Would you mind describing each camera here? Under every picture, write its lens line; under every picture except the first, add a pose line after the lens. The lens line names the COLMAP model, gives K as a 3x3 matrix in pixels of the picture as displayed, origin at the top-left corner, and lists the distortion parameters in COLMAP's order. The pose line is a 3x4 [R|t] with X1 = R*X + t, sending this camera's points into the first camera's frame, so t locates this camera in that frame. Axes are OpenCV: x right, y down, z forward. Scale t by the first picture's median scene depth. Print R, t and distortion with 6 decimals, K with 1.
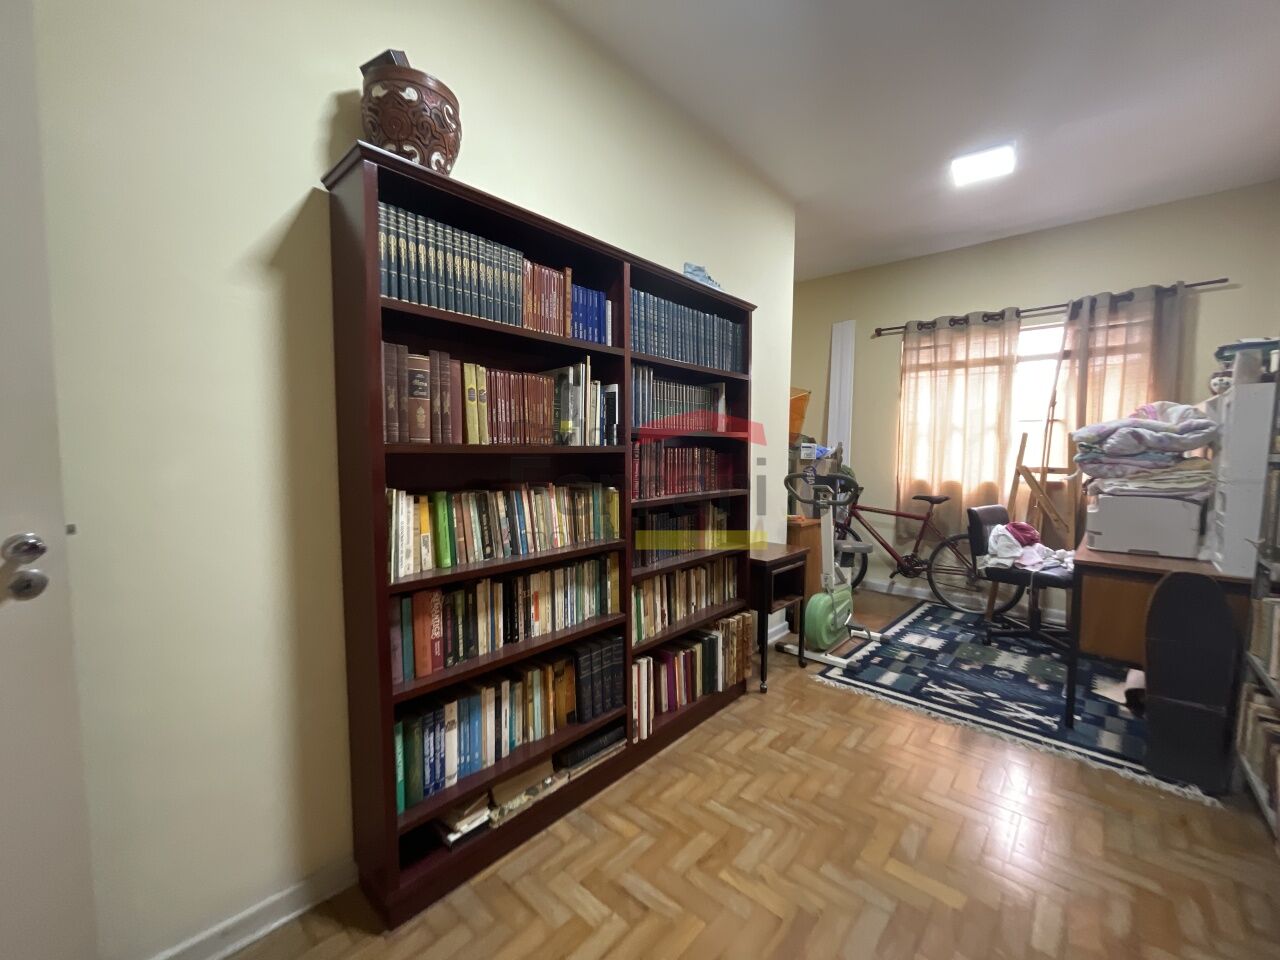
lens RADIAL K [[519.3, 0, 637.1], [0, 519.3, 482.1], [0, 0, 1]] dist [0.000714, 0.000039]
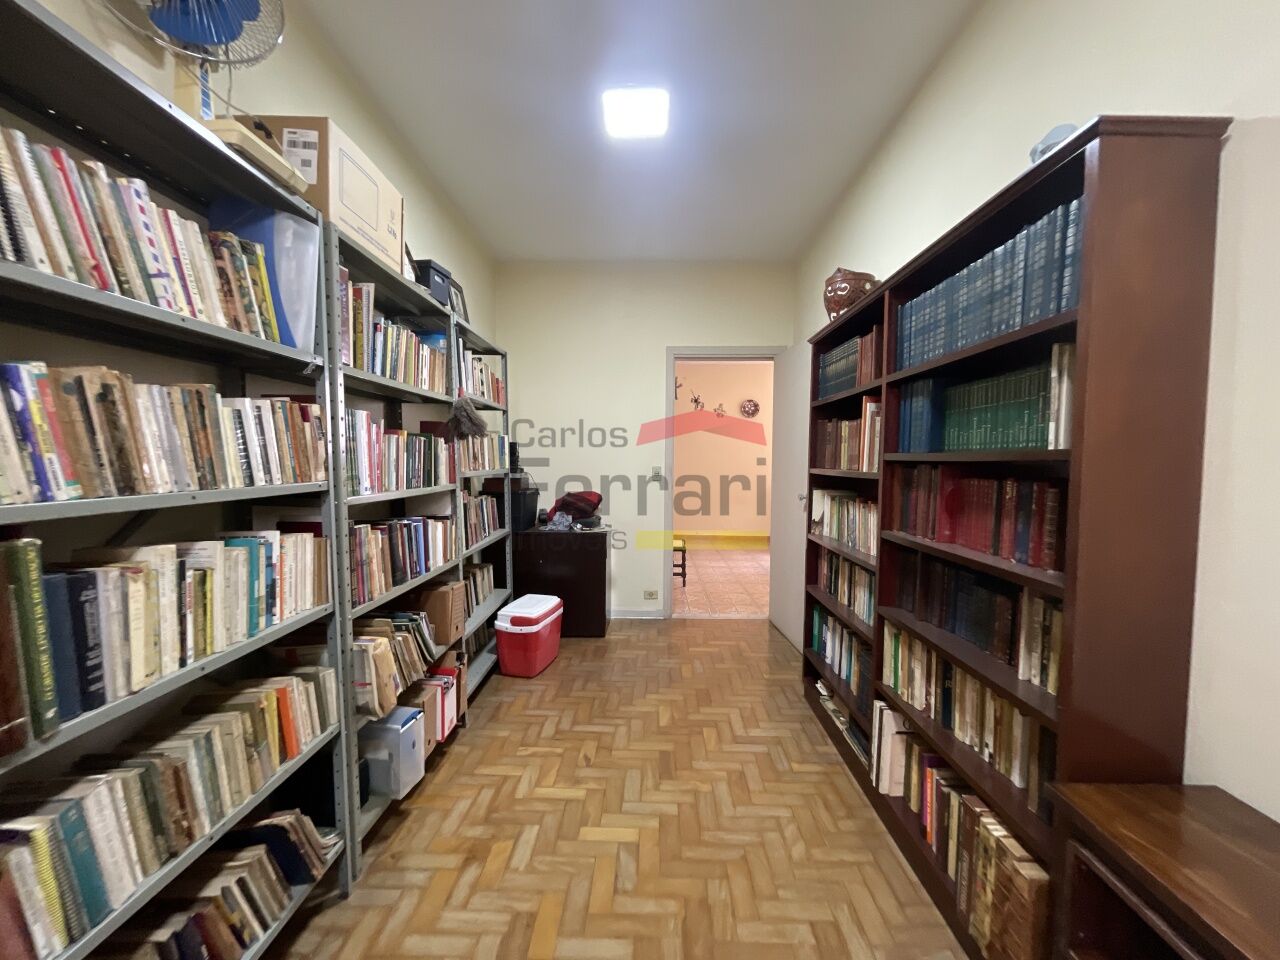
lens RADIAL K [[519.3, 0, 642.5], [0, 519.3, 484.3], [0, 0, 1]] dist [0.000714, 0.000039]
pose [[-0.758003, 0.021475, -0.651898, 1.097827], [-0.056440, 0.993550, 0.098356, -0.133399], [0.649805, 0.111347, -0.751901, 1.625529]]
